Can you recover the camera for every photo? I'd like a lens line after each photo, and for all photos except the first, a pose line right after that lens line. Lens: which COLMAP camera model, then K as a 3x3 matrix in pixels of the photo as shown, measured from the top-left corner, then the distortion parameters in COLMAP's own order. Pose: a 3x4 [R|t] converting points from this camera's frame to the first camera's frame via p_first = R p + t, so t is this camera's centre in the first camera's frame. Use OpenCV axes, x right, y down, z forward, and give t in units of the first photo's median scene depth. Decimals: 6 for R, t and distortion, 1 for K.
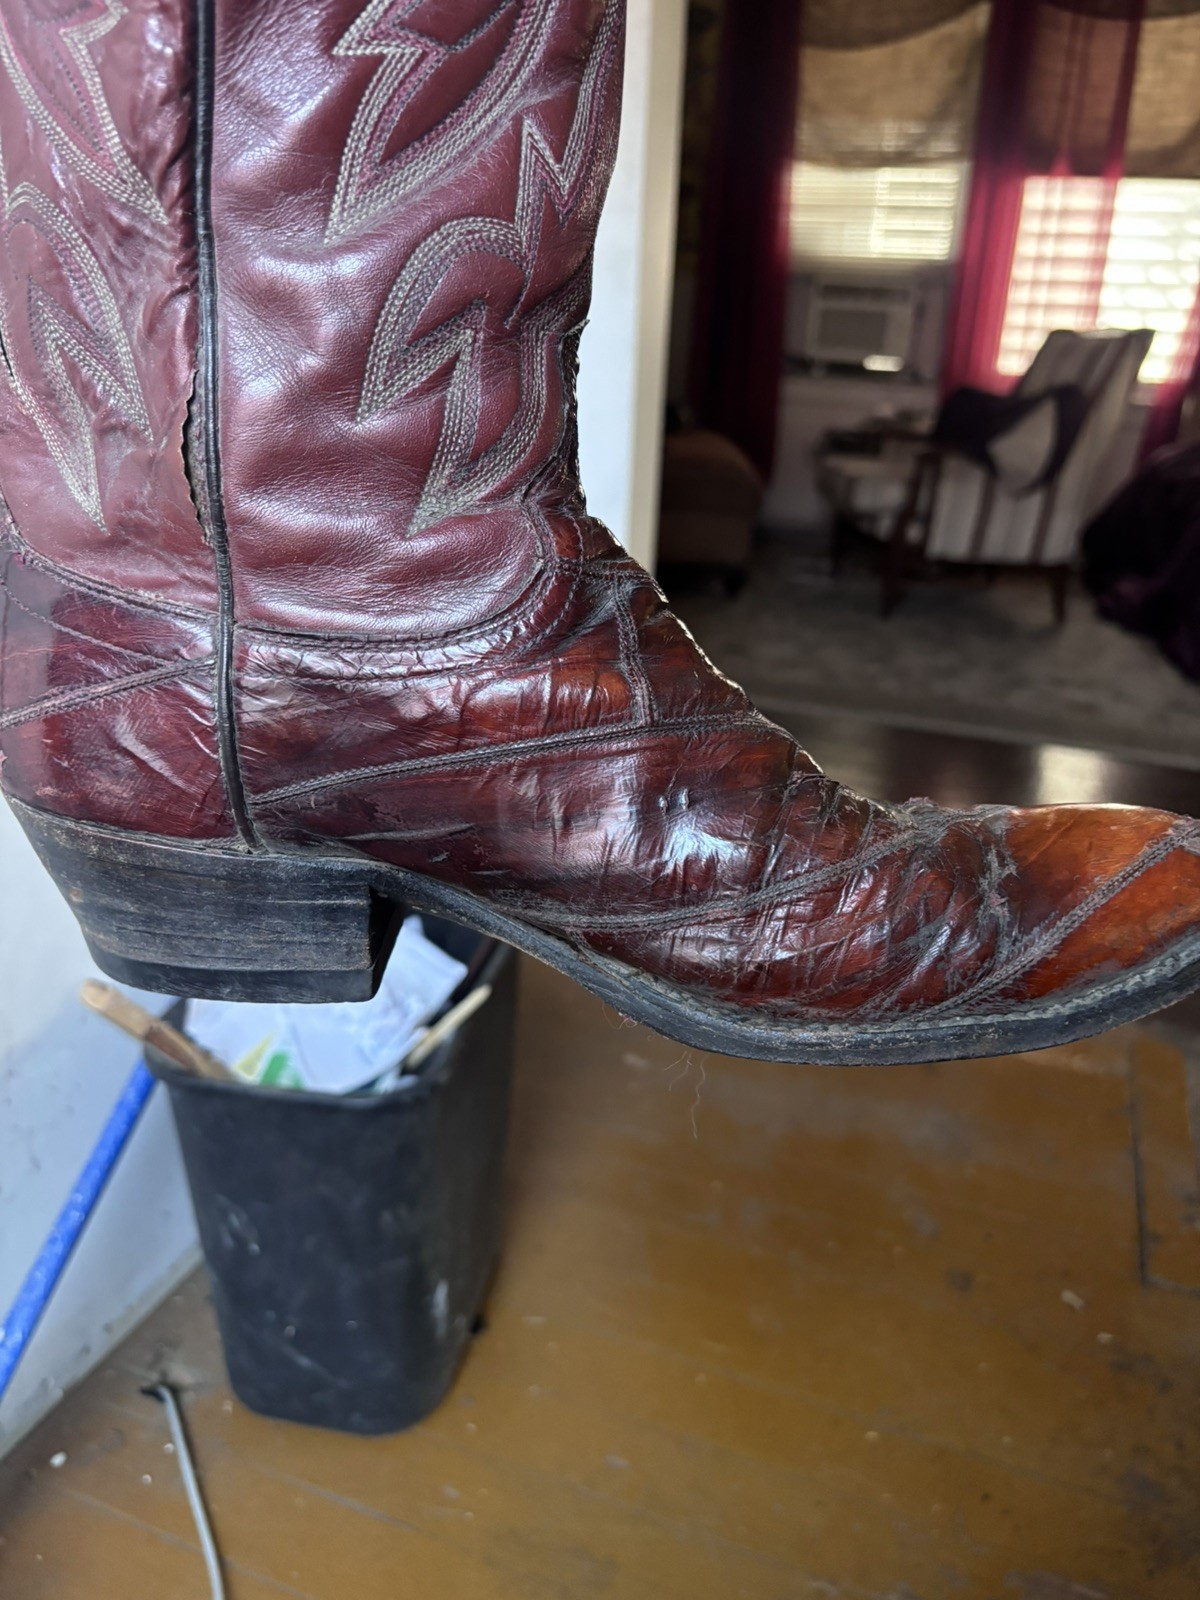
lens RADIAL K [[1276.7, 0, 600.0], [0, 1276.7, 800.0], [0, 0, 1]] dist [0.007201, -0.009815]
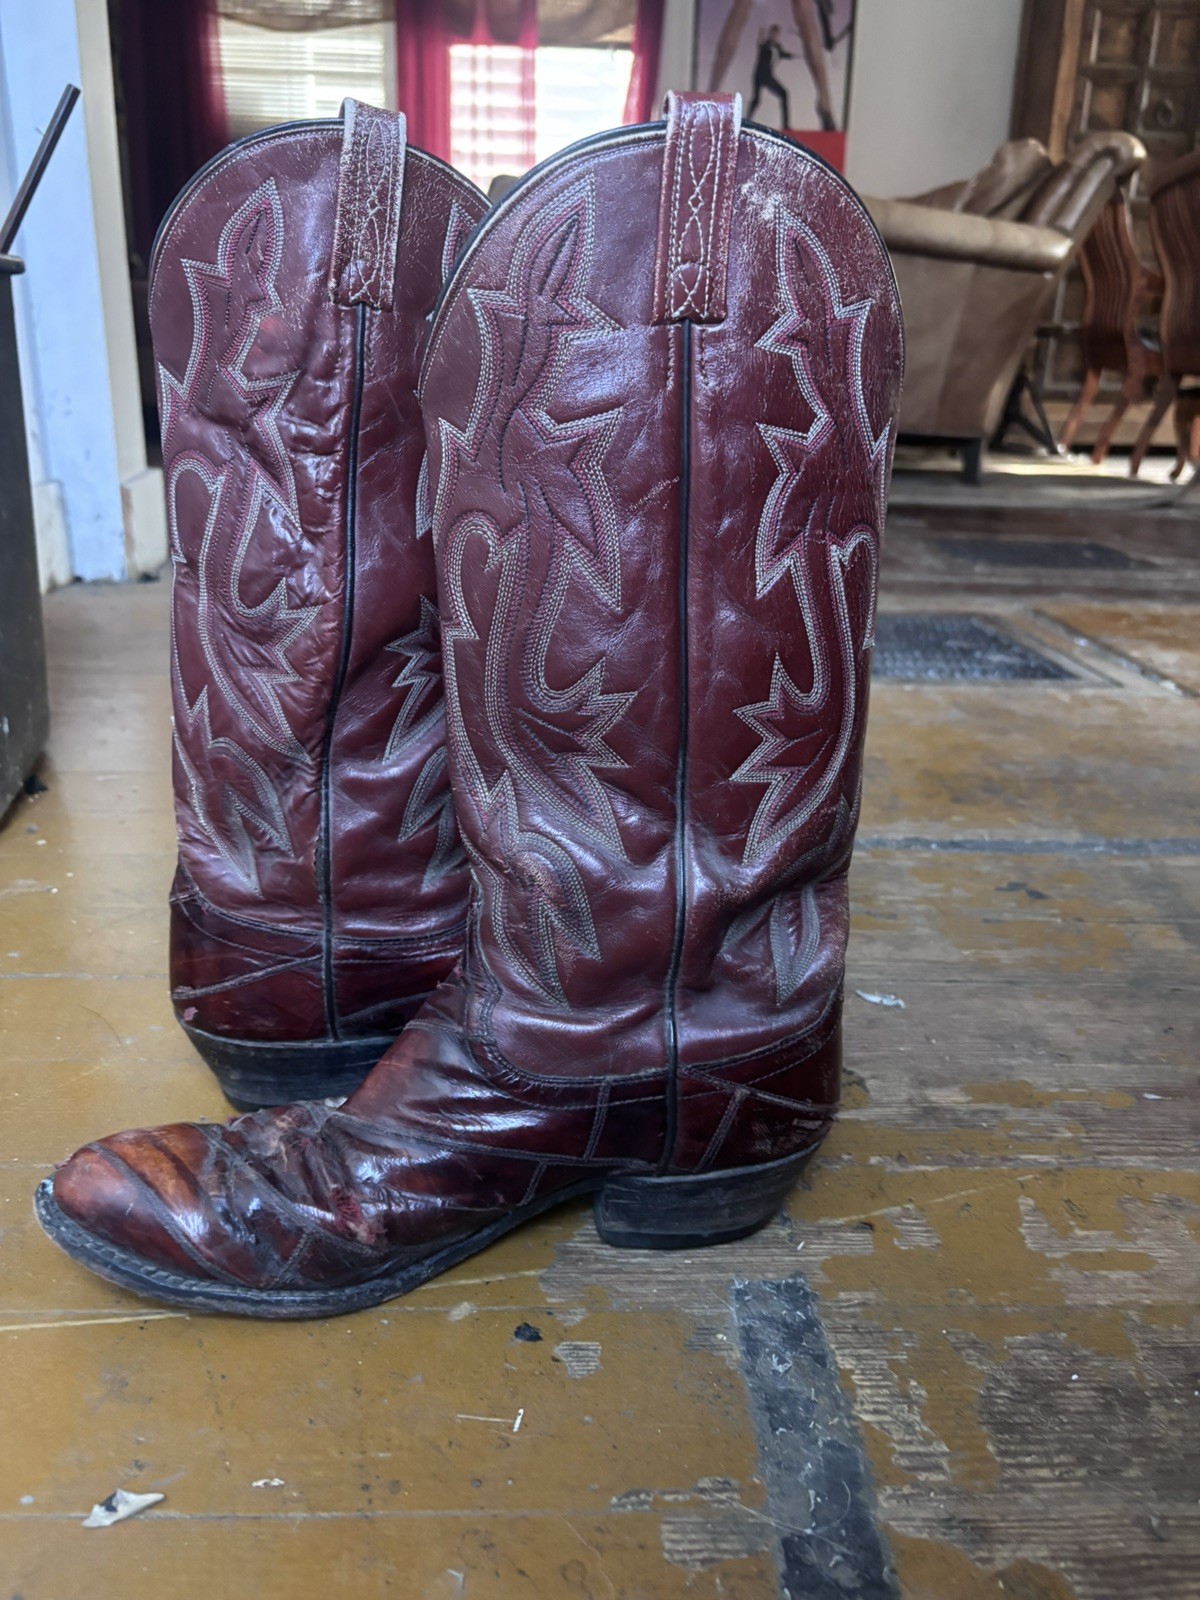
lens RADIAL K [[1276.7, 0, 600.0], [0, 1276.7, 800.0], [0, 0, 1]] dist [0.007201, -0.009815]
pose [[0.919529, -0.139184, 0.367552, -0.020552], [0.150446, 0.988616, -0.002012, 0.159745], [-0.363088, 0.057147, 0.930001, 0.044619]]
